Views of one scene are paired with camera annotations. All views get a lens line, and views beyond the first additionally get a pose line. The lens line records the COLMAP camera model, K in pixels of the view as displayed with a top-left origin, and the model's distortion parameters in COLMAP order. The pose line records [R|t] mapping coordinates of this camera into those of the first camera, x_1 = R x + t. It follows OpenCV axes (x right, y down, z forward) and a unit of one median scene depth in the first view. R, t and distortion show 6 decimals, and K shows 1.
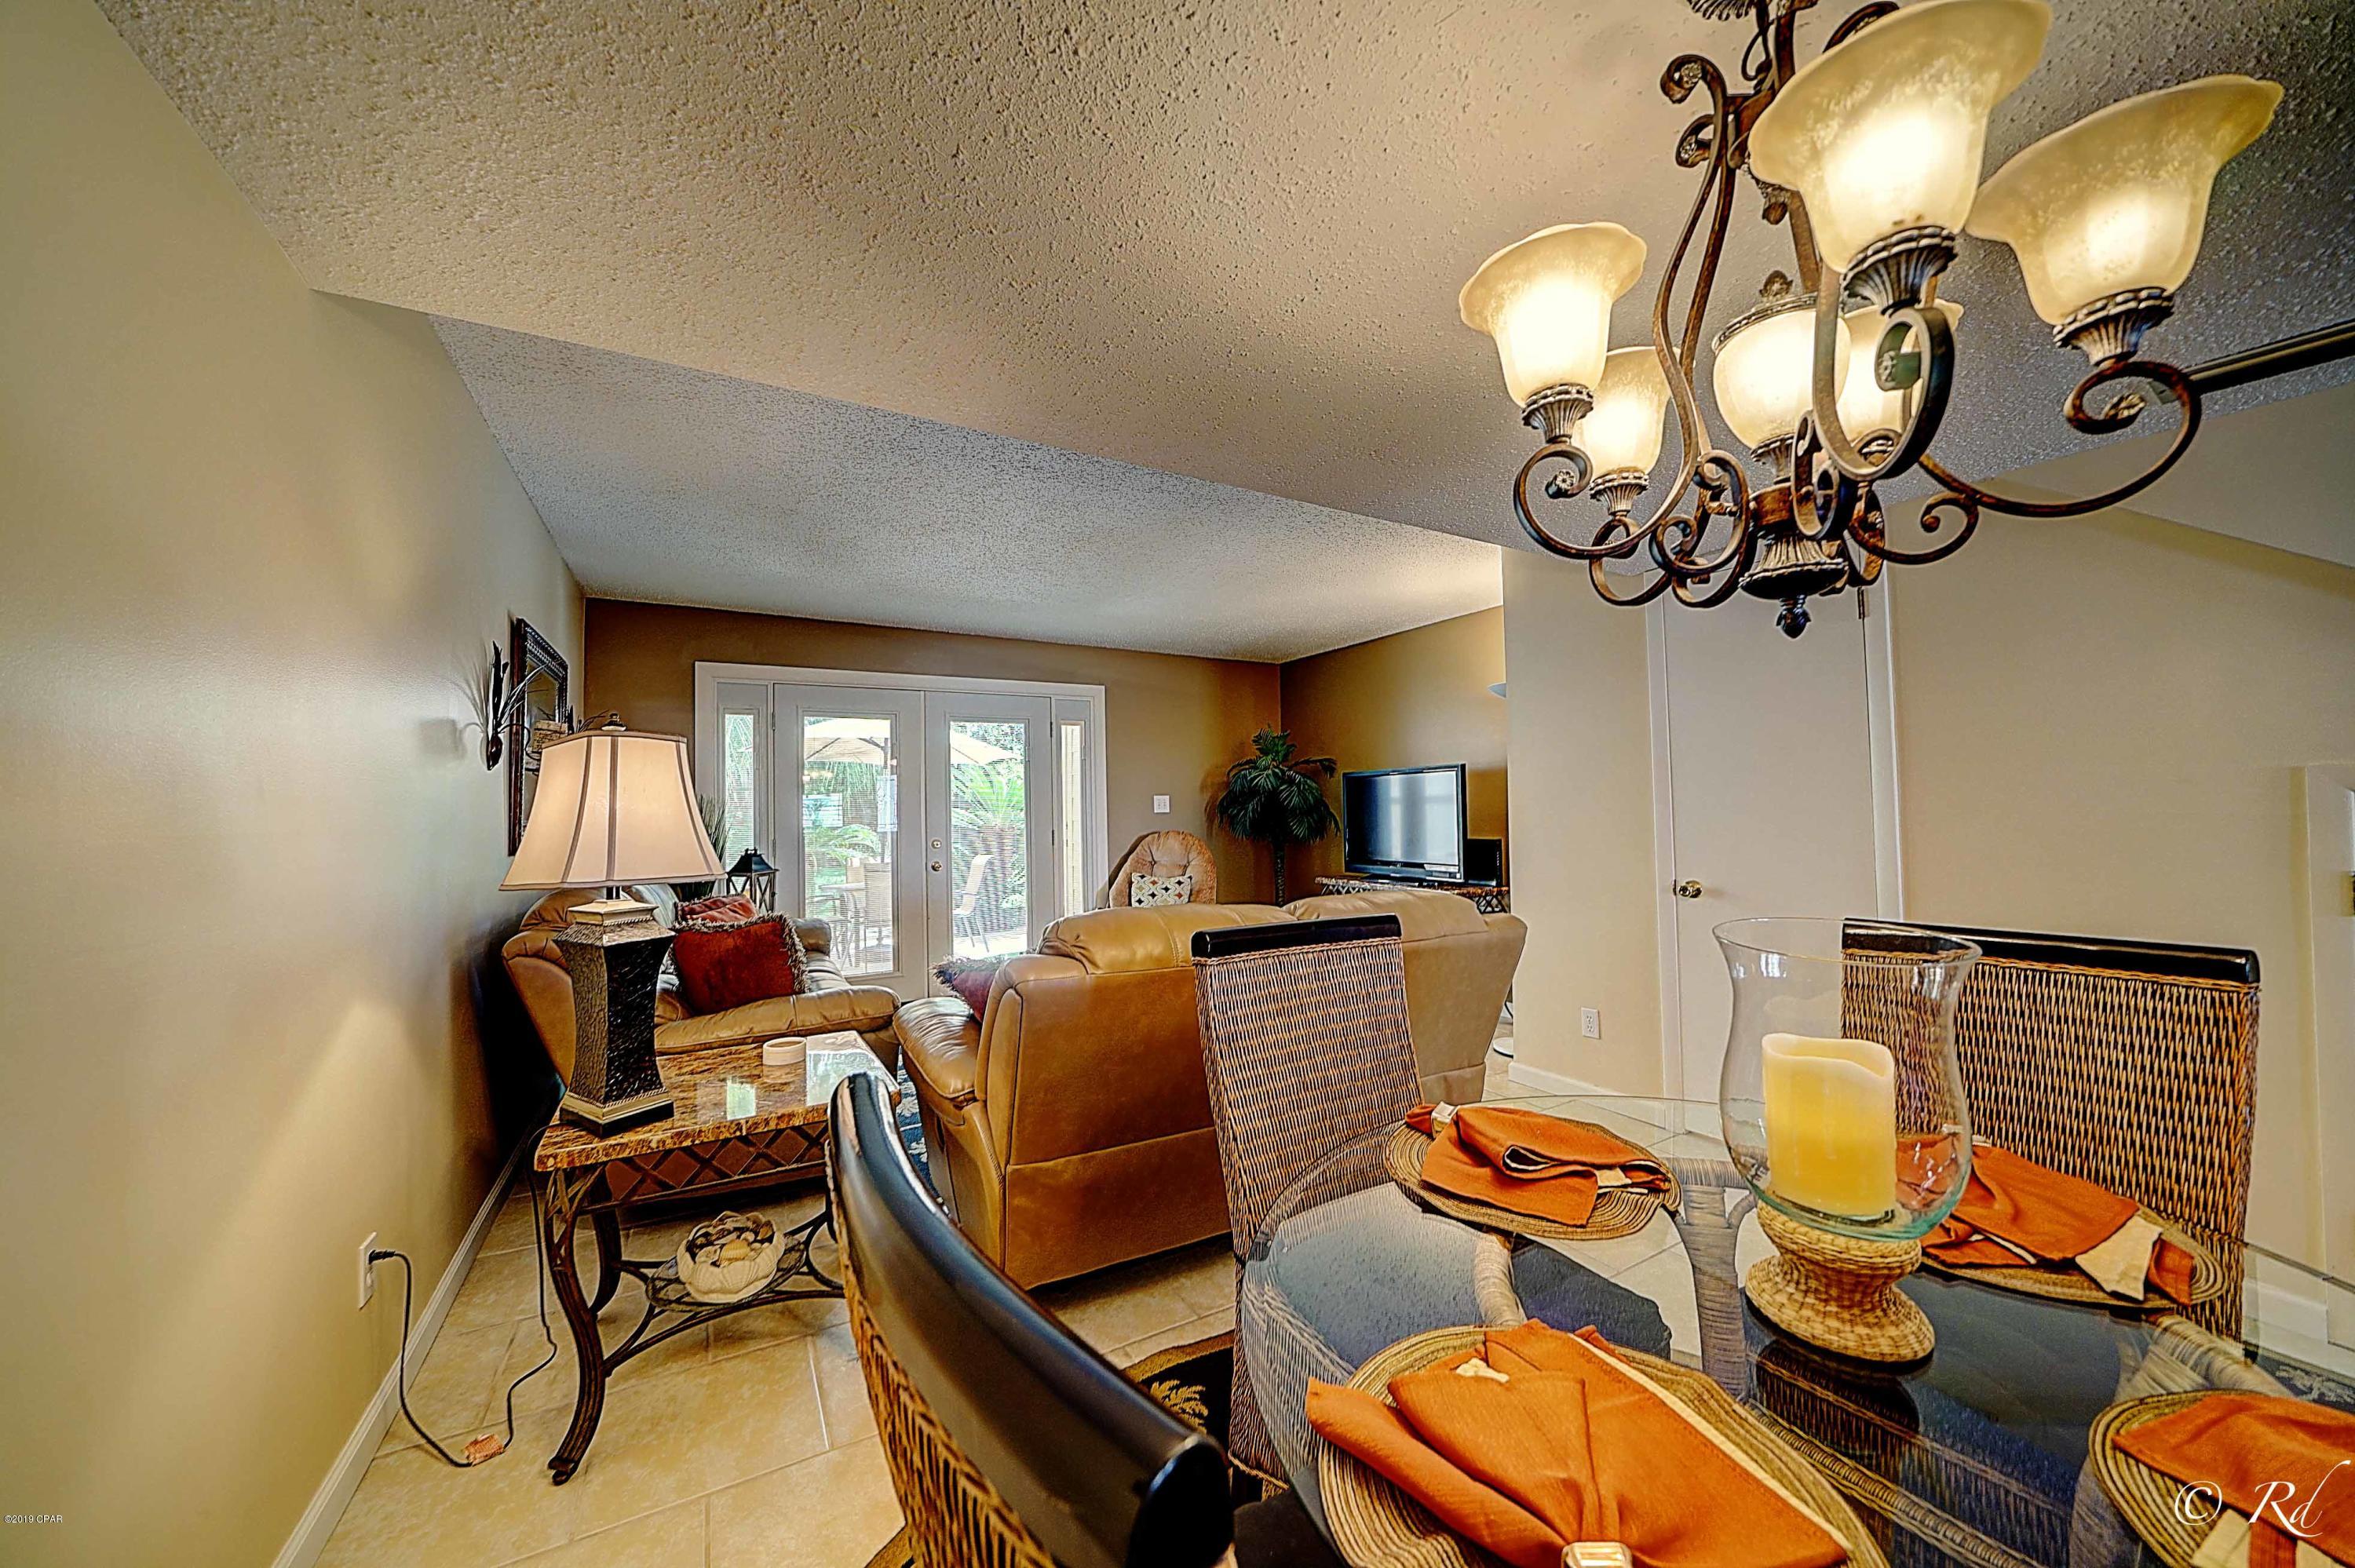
lens RADIAL K [[824.5, 0, 1177.5], [0, 824.5, 784.0], [0, 0, 1]] dist [-0.013334, -0.000029]
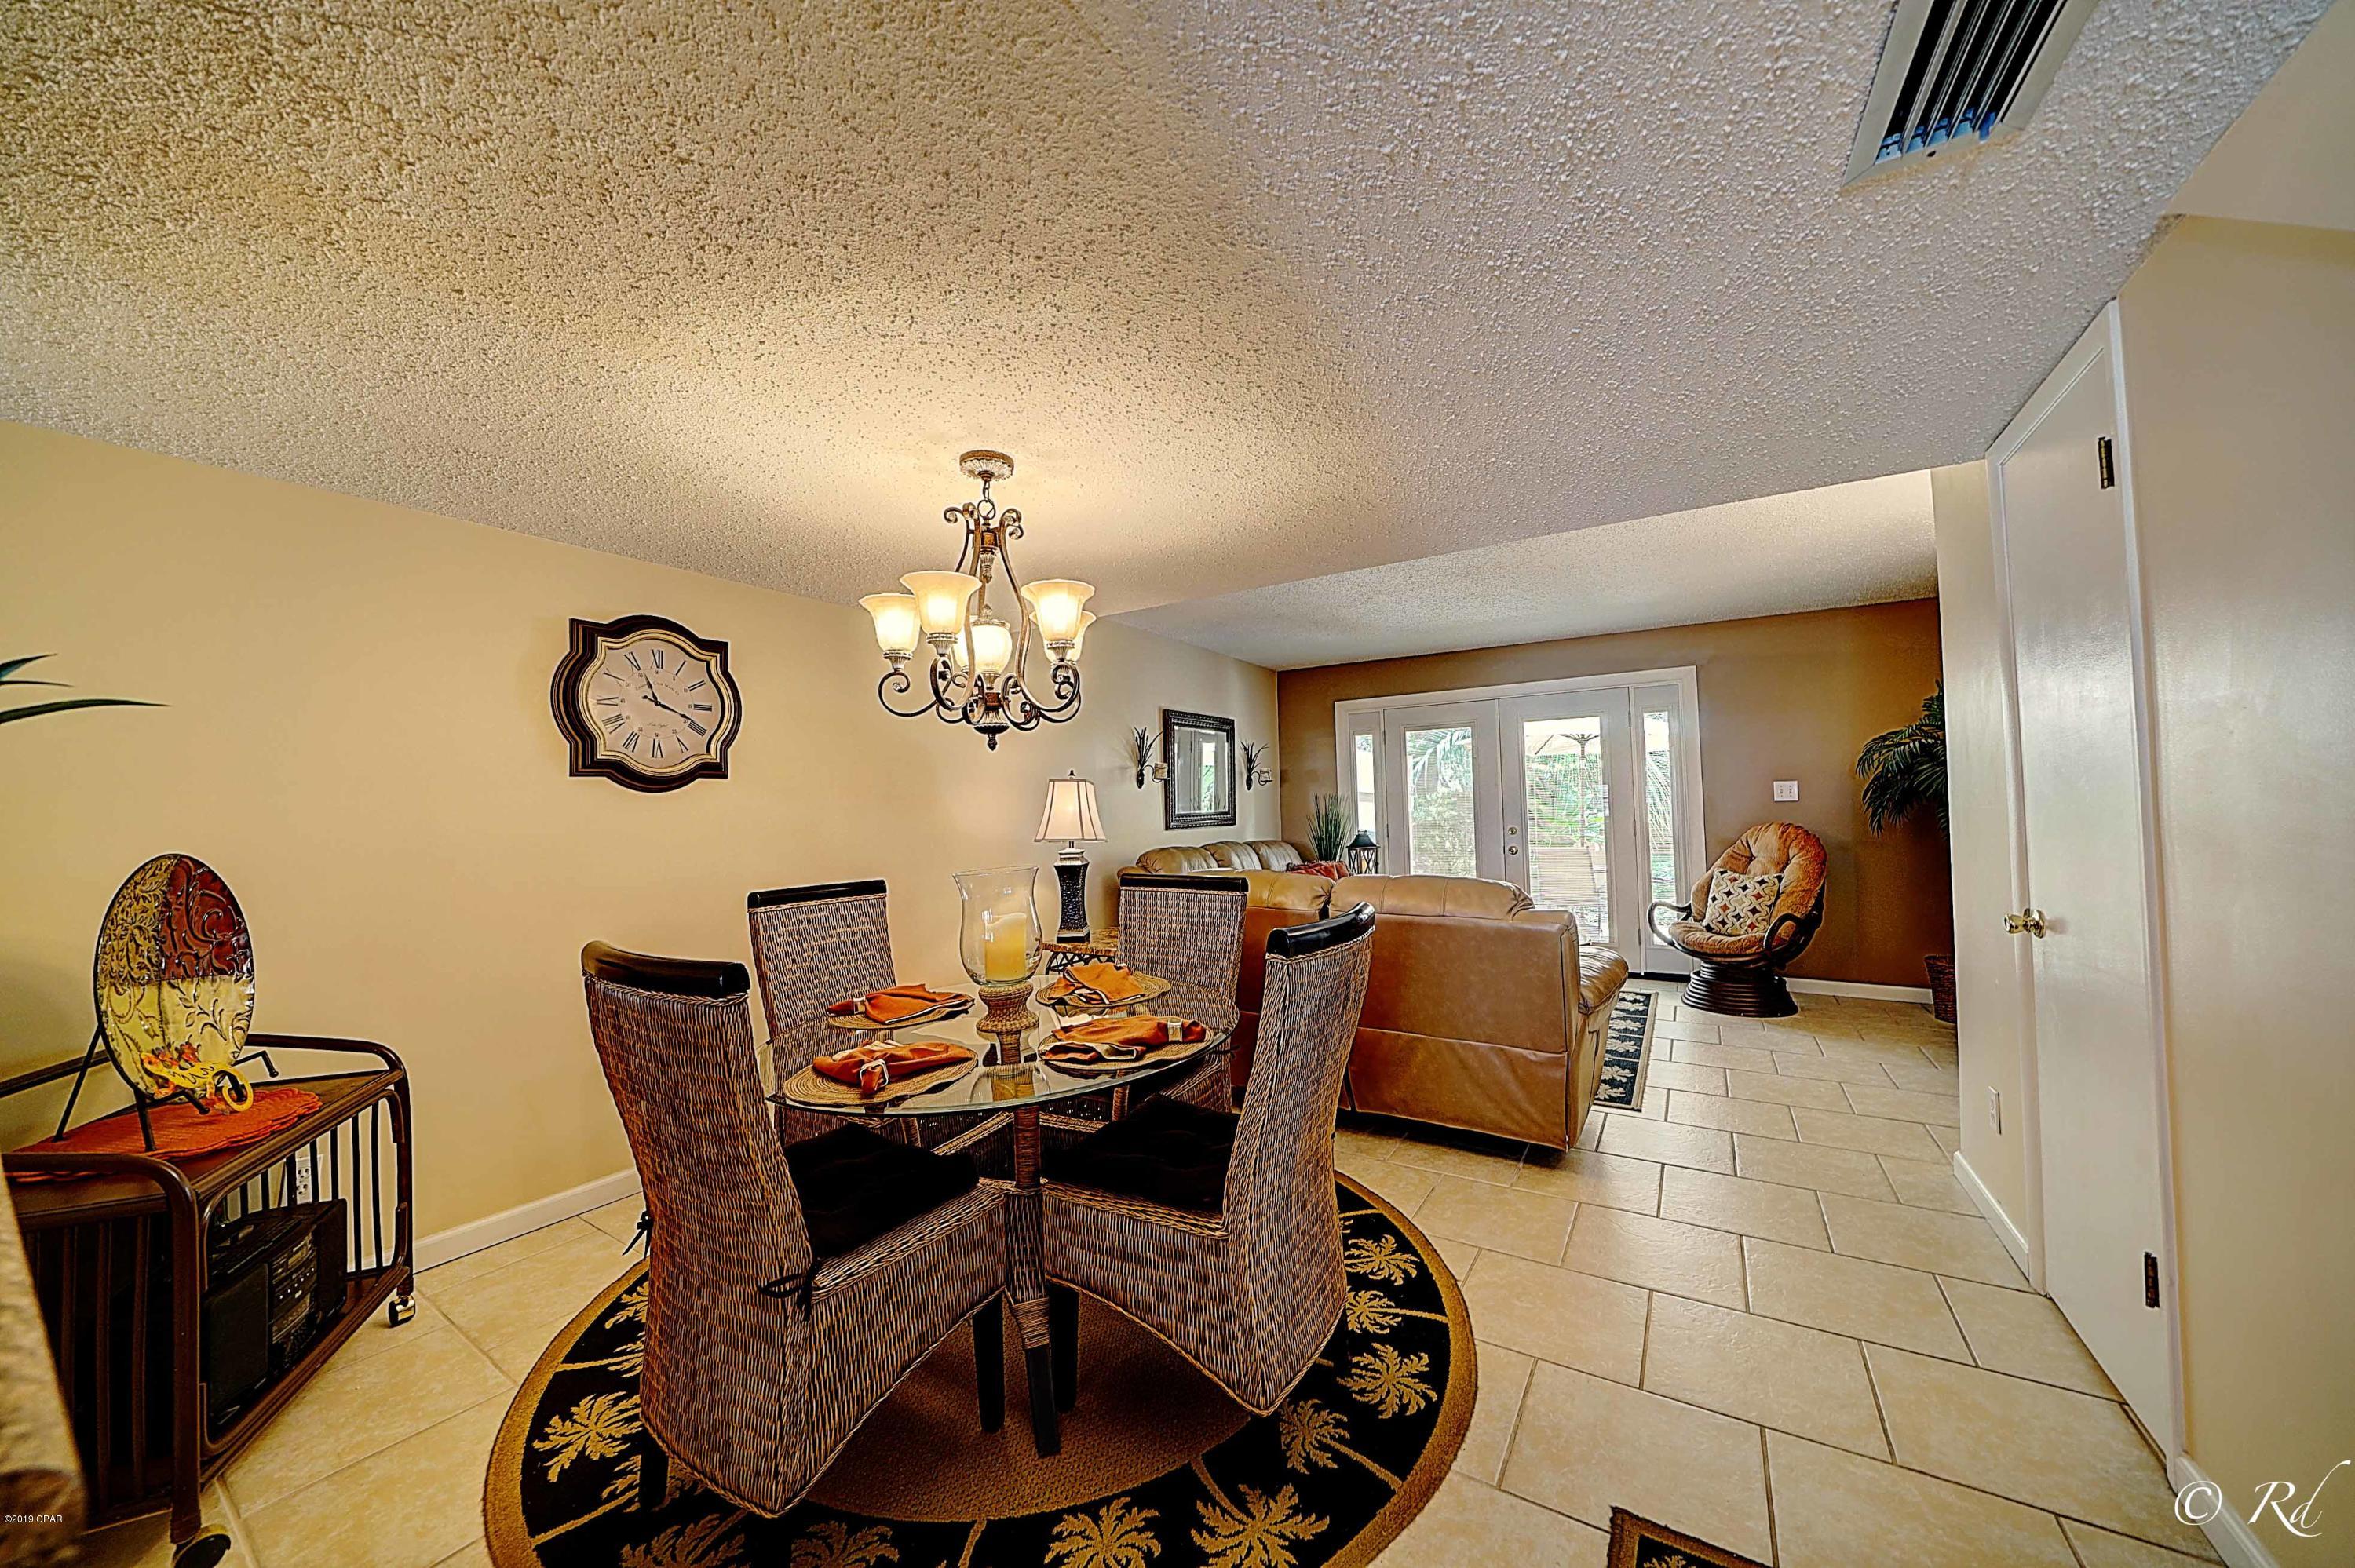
lens RADIAL K [[819.4, 0, 1176.3], [0, 819.4, 782.2], [0, 0, 1]] dist [-0.026851, 0.003546]
pose [[0.469663, -0.023254, -0.882539, 0.497938], [0.039789, 0.999195, -0.005153, -0.008714], [0.881949, -0.032695, 0.470210, 0.053511]]
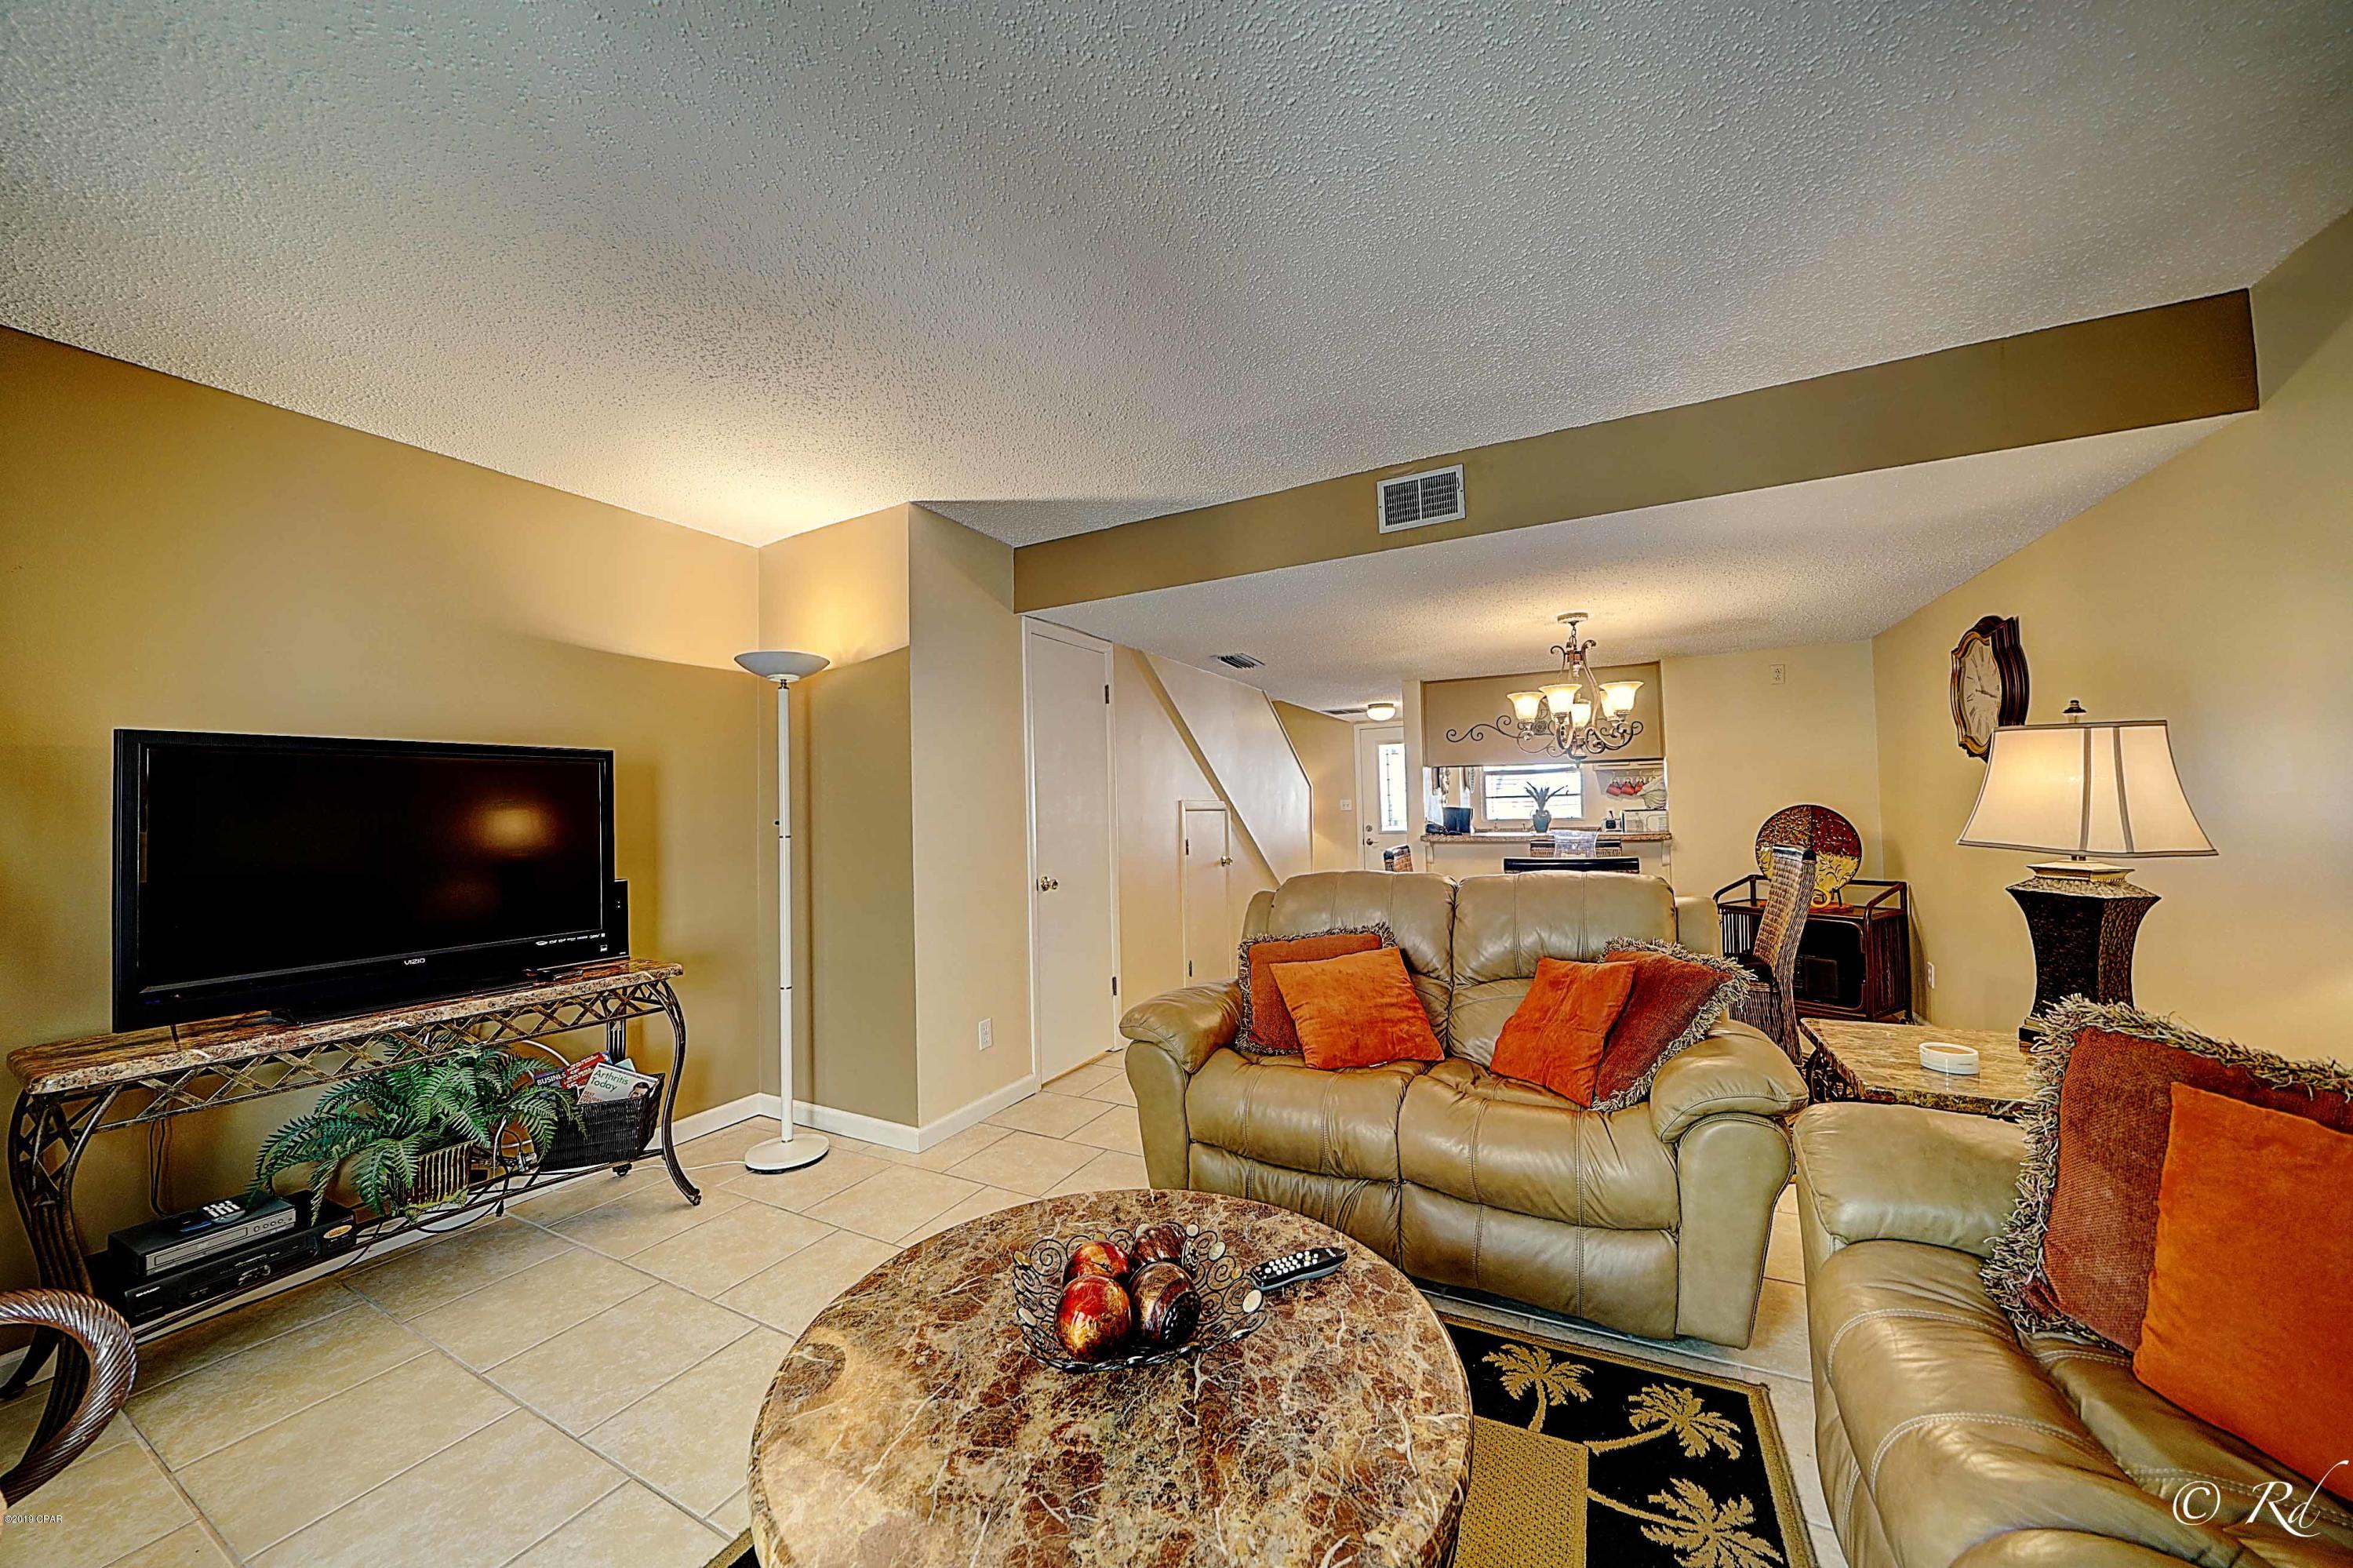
lens RADIAL K [[811.7, 0, 1176.5], [0, 811.7, 784.0], [0, 0, 1]] dist [-0.026805, -0.000042]
pose [[-0.545677, 0.054004, 0.836254, -0.297508], [0.004304, 0.998089, -0.061646, 0.030130], [-0.837984, -0.030040, -0.544867, 0.865057]]
